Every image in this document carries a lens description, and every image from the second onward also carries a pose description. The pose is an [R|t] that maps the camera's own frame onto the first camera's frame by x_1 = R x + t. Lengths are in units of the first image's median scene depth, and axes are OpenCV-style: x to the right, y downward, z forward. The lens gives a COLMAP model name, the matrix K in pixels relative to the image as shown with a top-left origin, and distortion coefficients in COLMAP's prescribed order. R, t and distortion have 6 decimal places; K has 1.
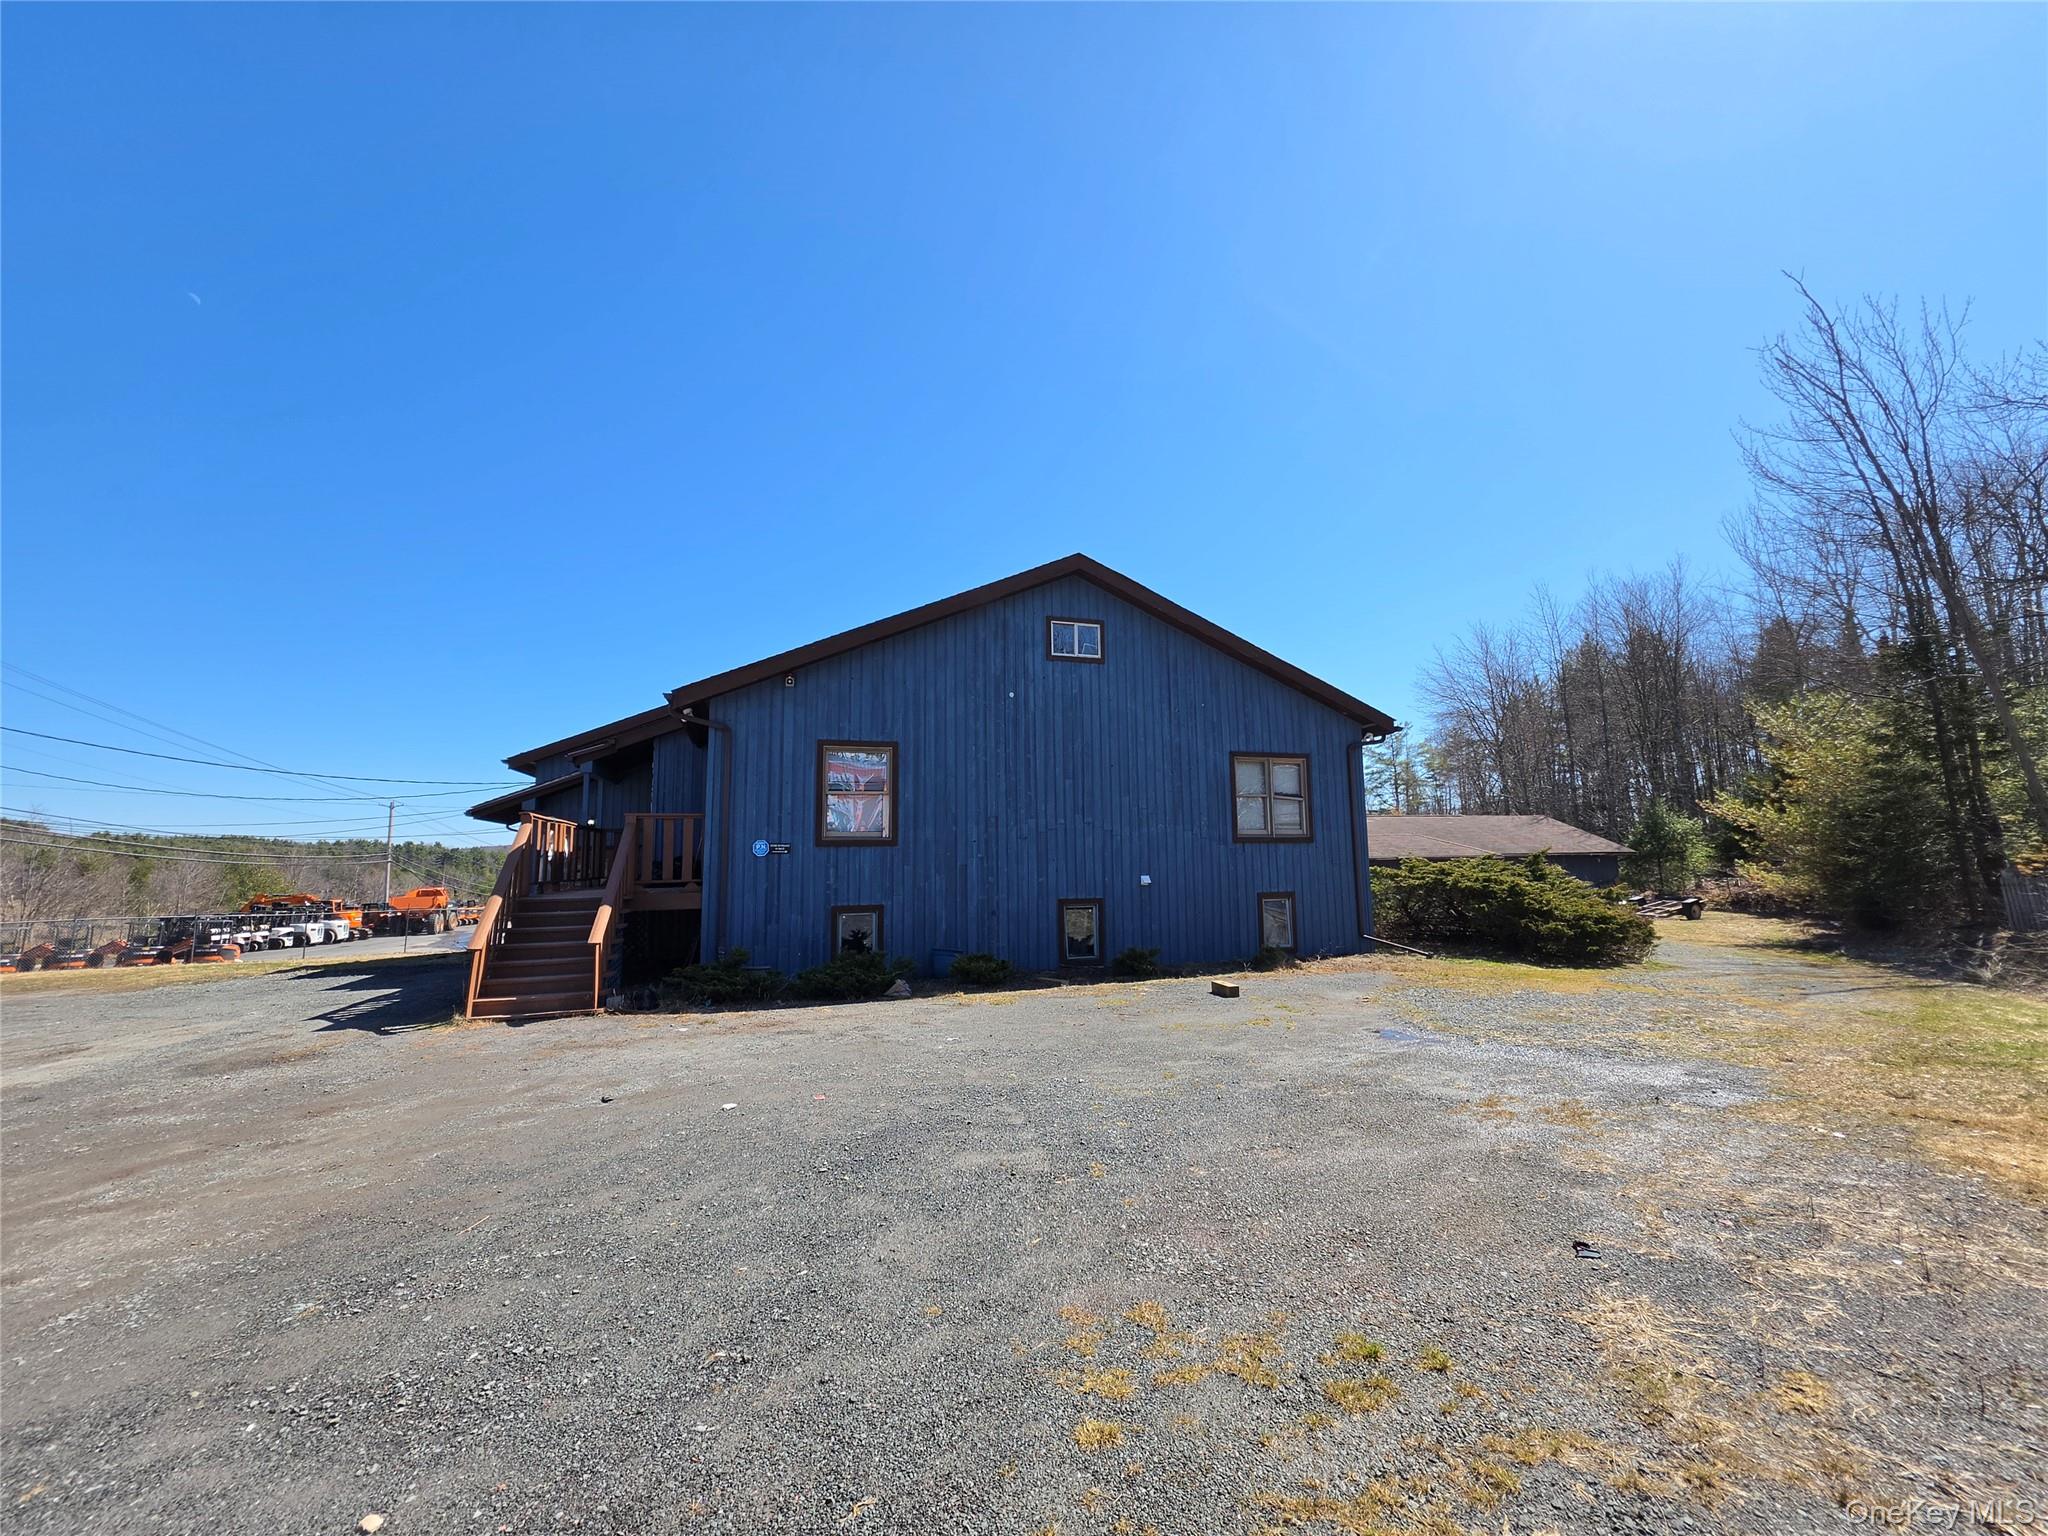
lens RADIAL K [[820.6, 0, 1022.8], [0, 820.6, 762.6], [0, 0, 1]] dist [-0.003189, 0.000503]
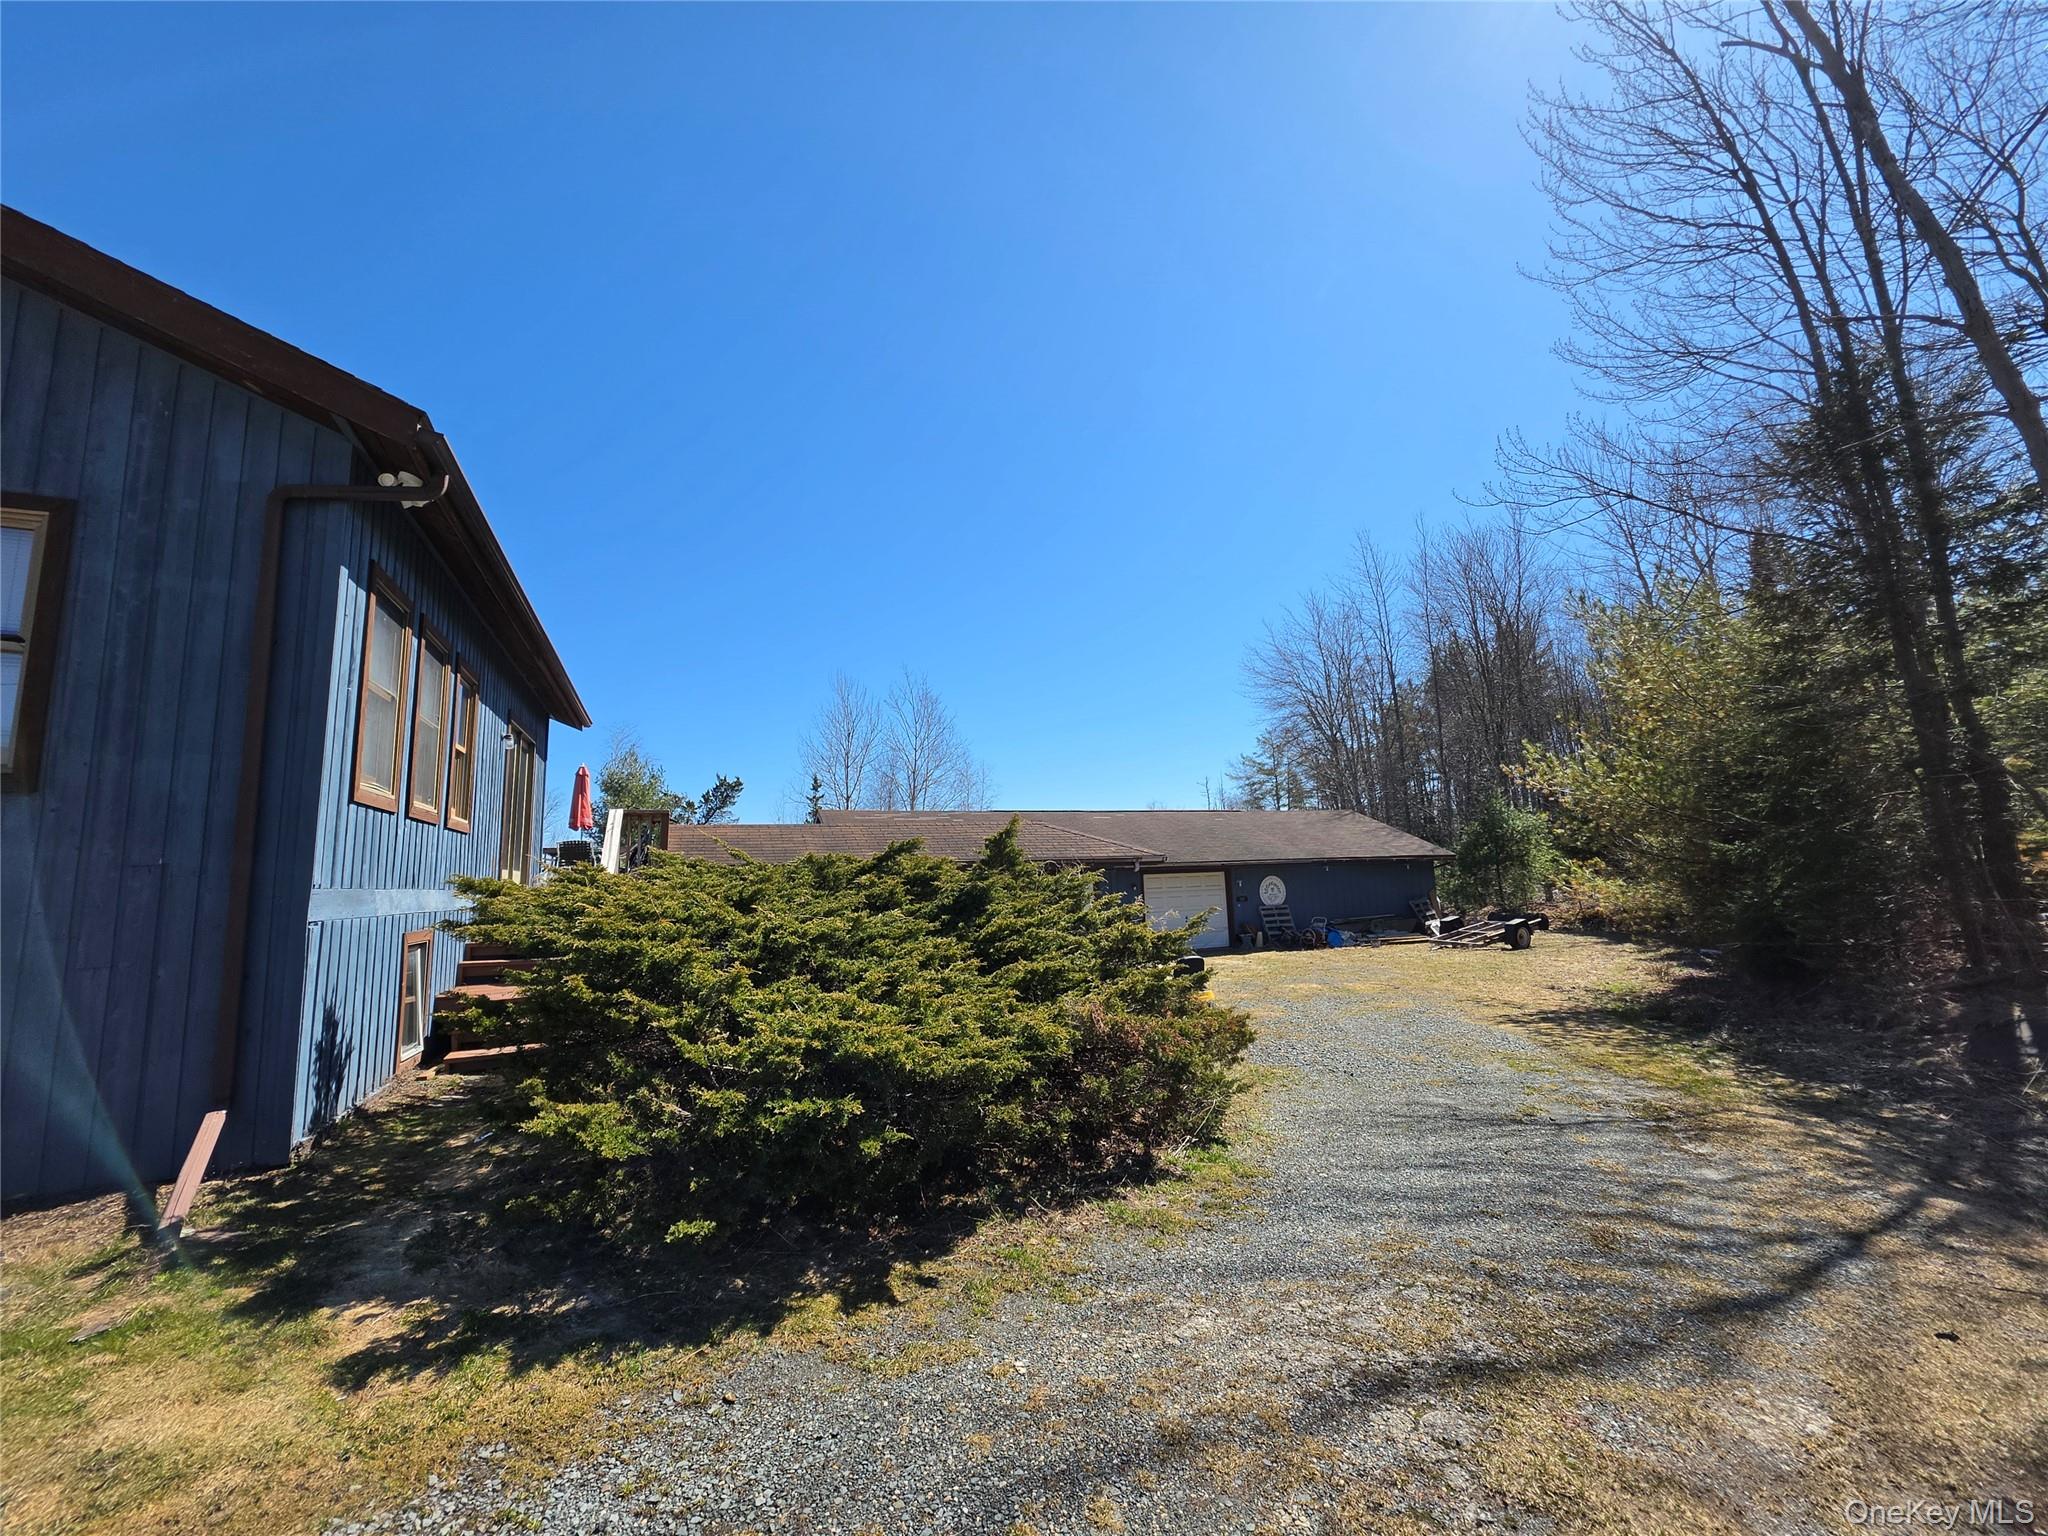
lens RADIAL K [[820.6, 0, 1022.8], [0, 820.6, 762.6], [0, 0, 1]] dist [-0.003189, 0.000503]
pose [[0.995884, -0.004930, 0.090506, 0.723096], [0.007304, 0.999637, -0.025919, 0.103646], [-0.090345, 0.026473, 0.995559, 0.730917]]
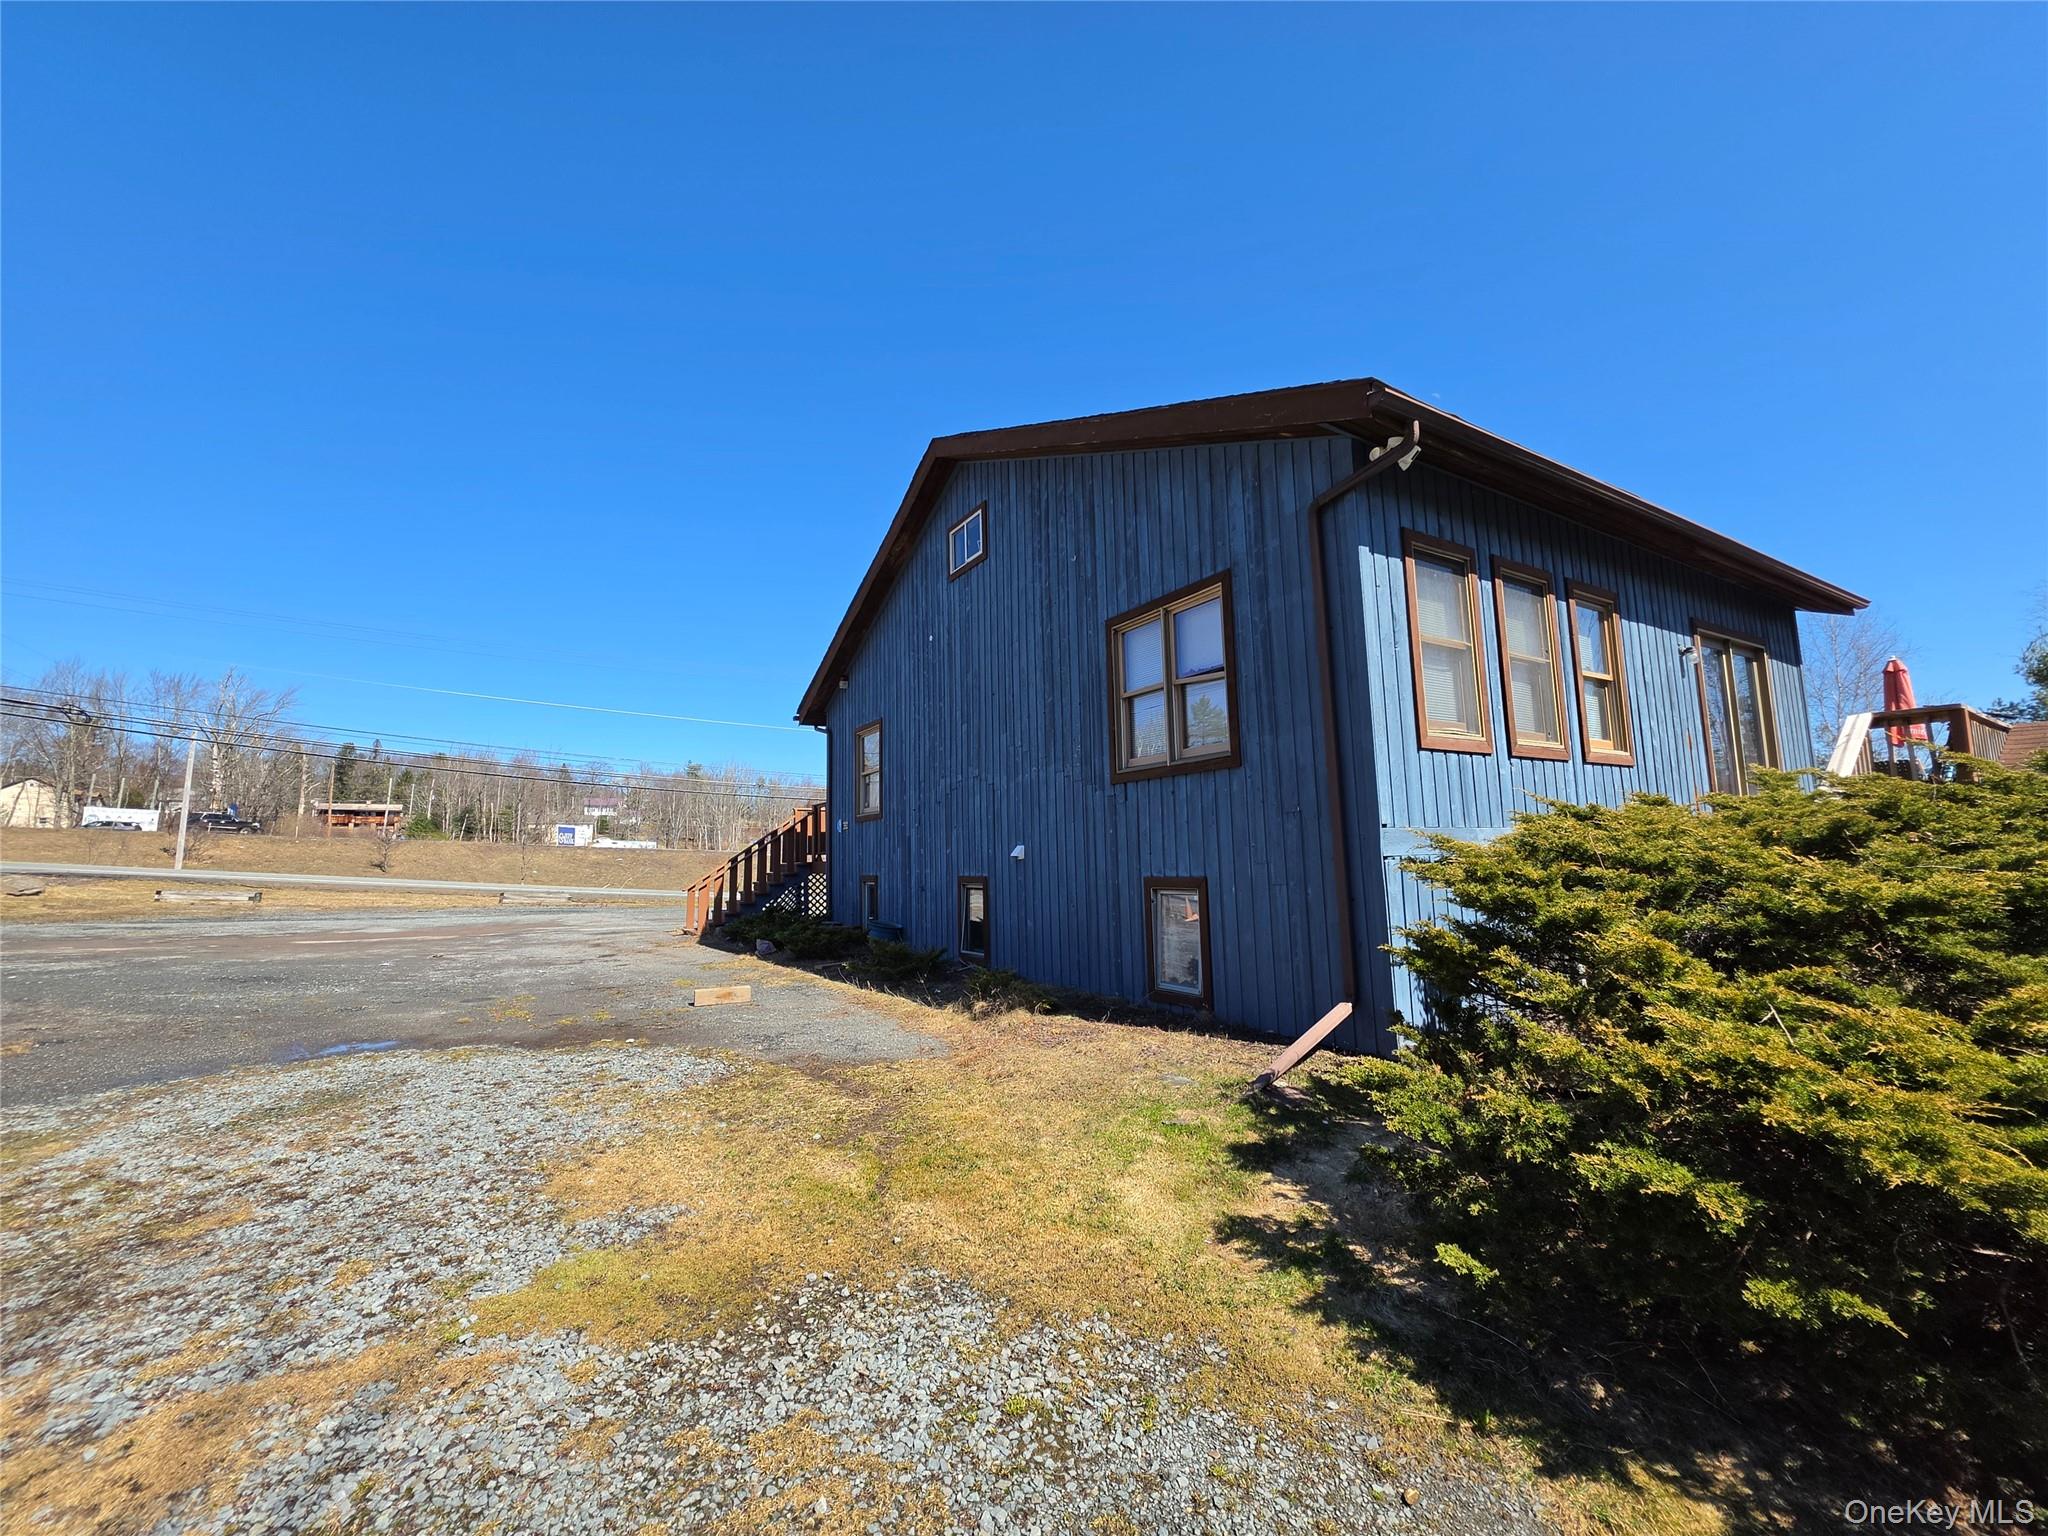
lens RADIAL K [[820.6, 0, 1022.8], [0, 820.6, 762.6], [0, 0, 1]] dist [-0.003189, 0.000503]
pose [[0.232458, -0.105891, -0.966825, 0.802176], [0.134827, 0.987966, -0.075789, 0.120769], [0.963216, -0.112736, 0.243938, 0.838913]]
